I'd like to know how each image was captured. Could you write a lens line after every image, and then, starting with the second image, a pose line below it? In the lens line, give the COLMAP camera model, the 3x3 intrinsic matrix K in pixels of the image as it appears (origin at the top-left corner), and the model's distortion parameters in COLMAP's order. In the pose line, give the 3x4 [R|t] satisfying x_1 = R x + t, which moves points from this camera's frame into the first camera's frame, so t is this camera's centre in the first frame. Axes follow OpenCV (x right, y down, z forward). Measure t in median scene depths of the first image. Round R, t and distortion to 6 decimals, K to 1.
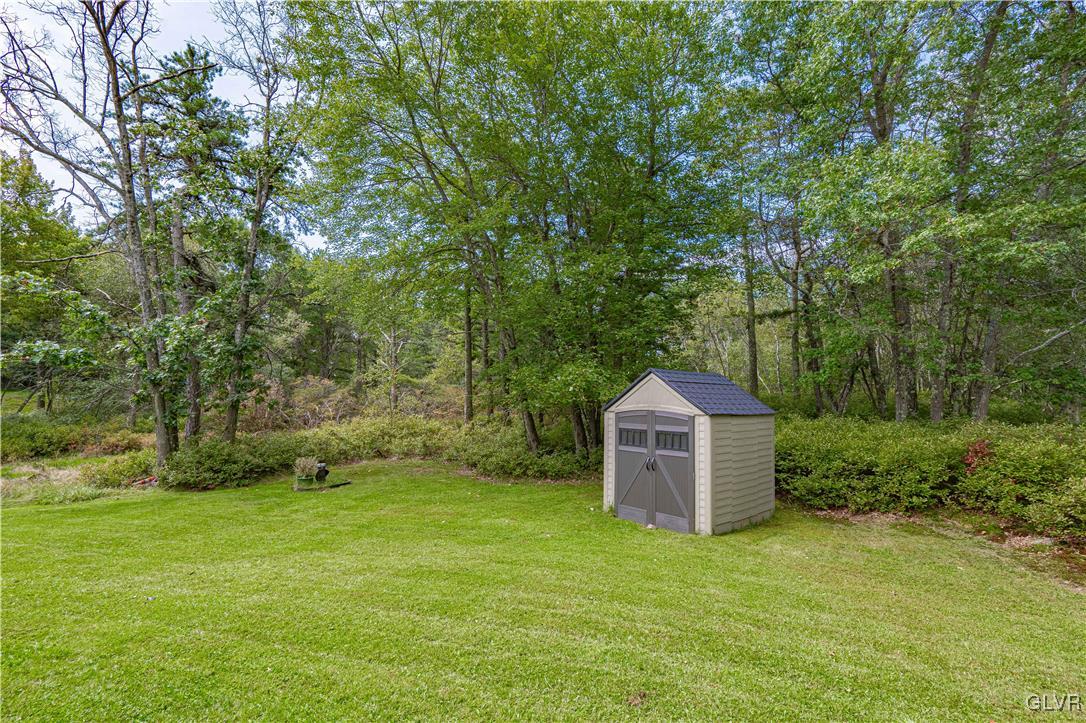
lens RADIAL K [[487.7, 0, 546.5], [0, 487.7, 363.5], [0, 0, 1]] dist [-0.002203, 0.001286]
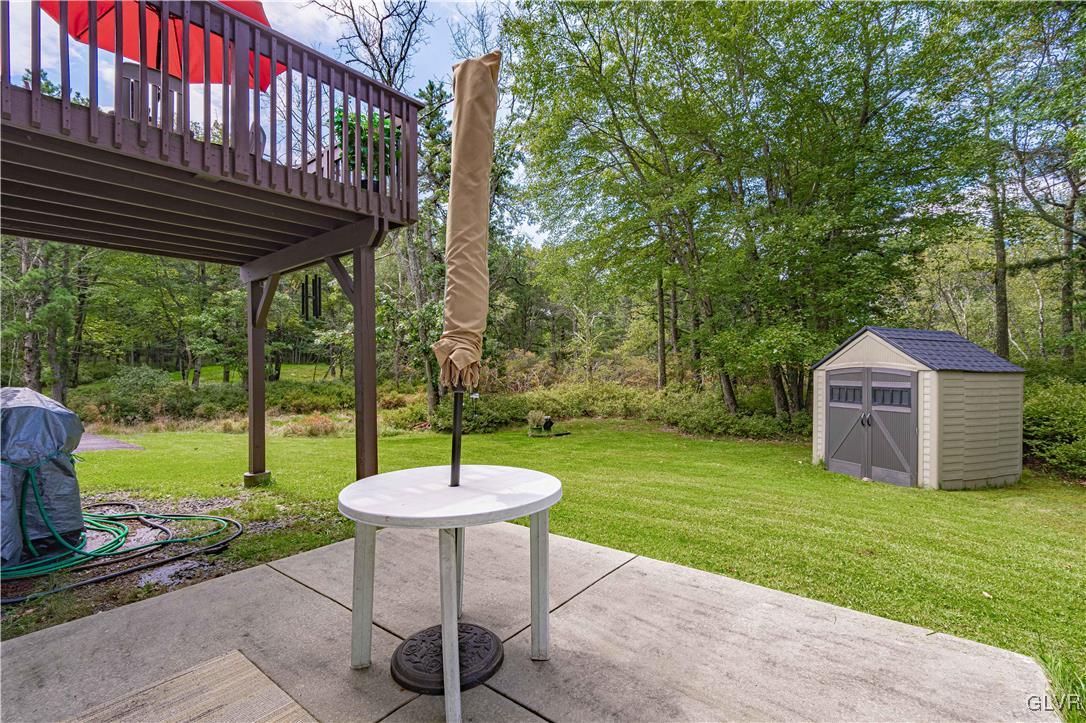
lens RADIAL K [[487.7, 0, 545.1], [0, 487.7, 361.2], [0, 0, 1]] dist [-0.002203, 0.001286]
pose [[0.936004, -0.006669, -0.351925, -0.032839], [0.022981, 0.998845, 0.042194, 0.014560], [0.351237, -0.047581, 0.935077, -0.109227]]
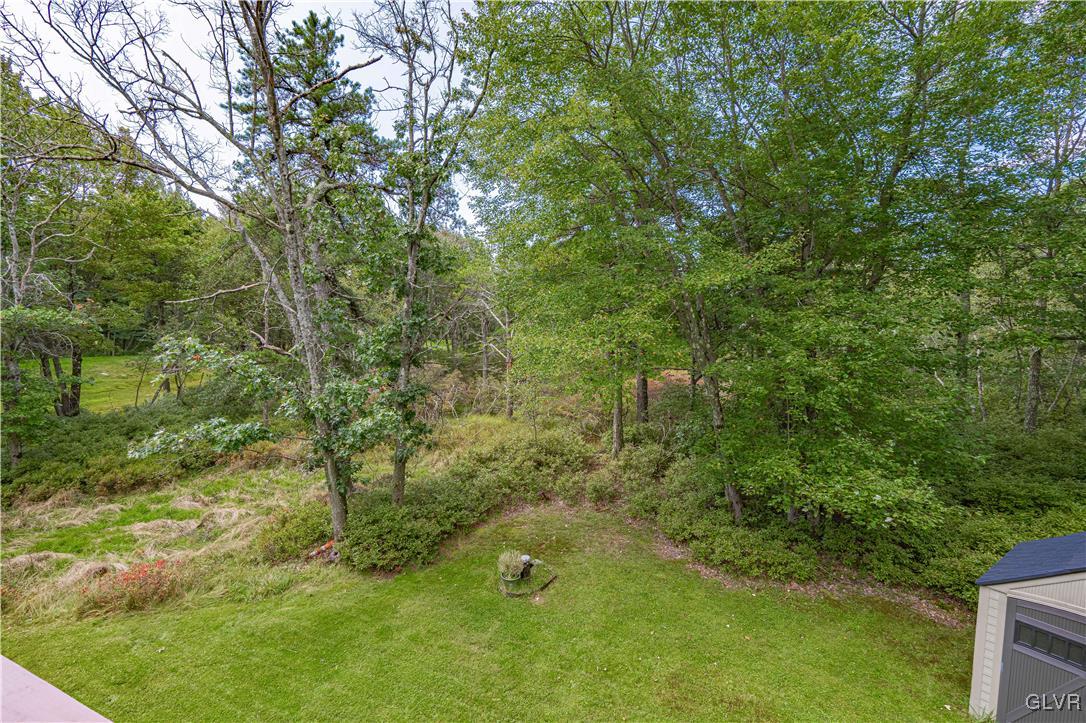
lens RADIAL K [[487.7, 0, 546.8], [0, 487.7, 364.1], [0, 0, 1]] dist [-0.002203, 0.001286]
pose [[0.994344, 0.014713, -0.105184, -0.285123], [-0.000514, 0.991014, 0.133760, -0.204814], [0.106207, -0.132949, 0.985416, 0.173484]]
